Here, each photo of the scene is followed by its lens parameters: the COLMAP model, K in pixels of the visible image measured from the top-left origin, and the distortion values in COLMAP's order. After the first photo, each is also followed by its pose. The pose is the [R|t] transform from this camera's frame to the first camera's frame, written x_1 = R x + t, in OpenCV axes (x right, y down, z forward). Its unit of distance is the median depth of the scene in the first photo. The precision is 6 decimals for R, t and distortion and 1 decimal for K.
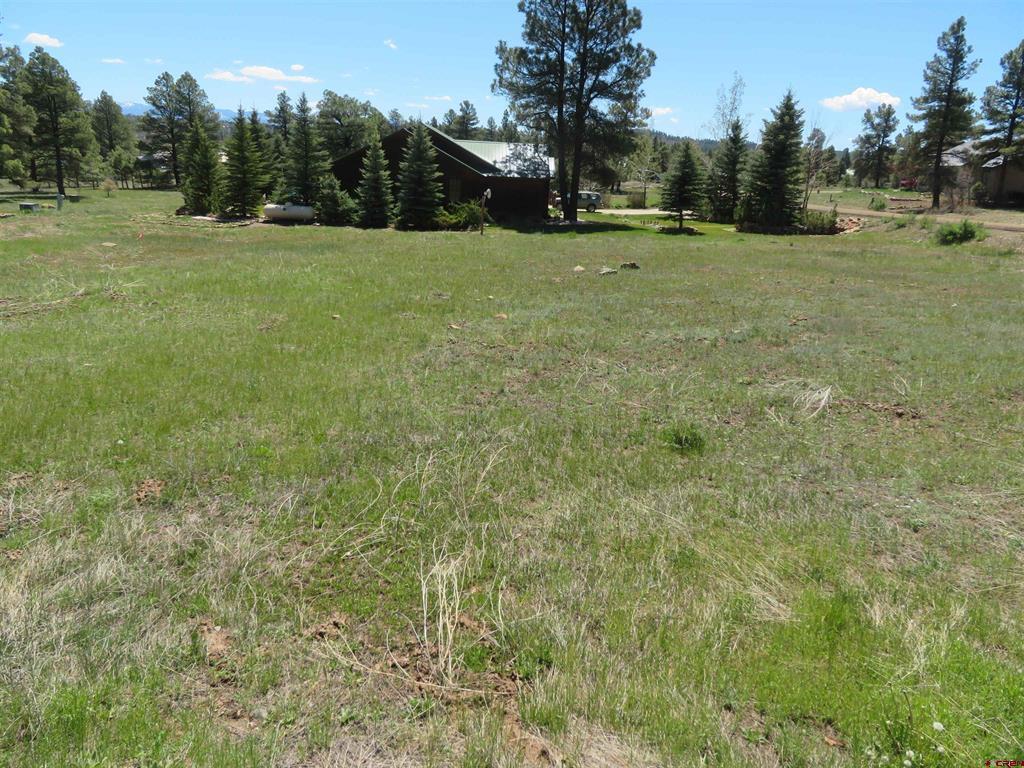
lens RADIAL K [[735.9, 0, 509.3], [0, 735.9, 386.0], [0, 0, 1]] dist [-0.000091, -0.000388]
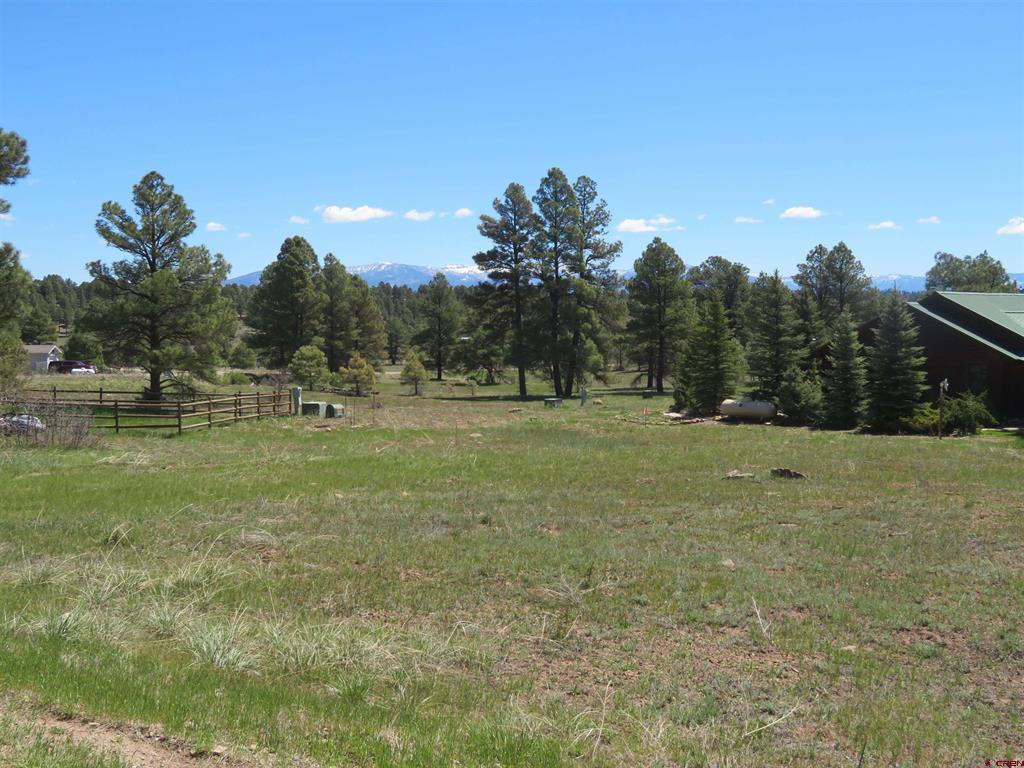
lens RADIAL K [[1067.3, 0, 506.6], [0, 1067.3, 383.0], [0, 0, 1]] dist [-0.013640, 0.000000]
pose [[0.695296, -0.010550, -0.718646, 0.524398], [-0.175427, 0.967159, -0.183925, 0.003803], [0.696985, 0.253953, 0.670611, 0.006227]]
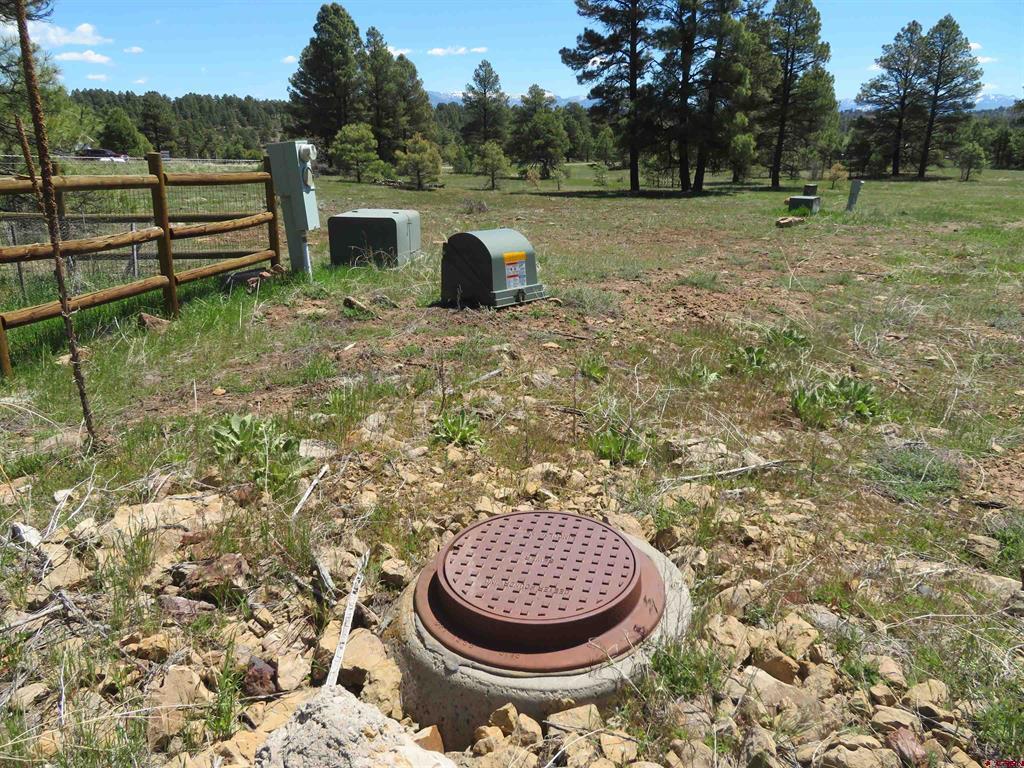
lens RADIAL K [[735.9, 0, 512.2], [0, 735.9, 376.5], [0, 0, 1]] dist [-0.000091, -0.000388]
pose [[0.708134, 0.174572, -0.684157, -0.683202], [-0.177466, 0.981854, 0.066848, -0.194451], [0.683412, 0.074077, 0.726265, 0.783749]]
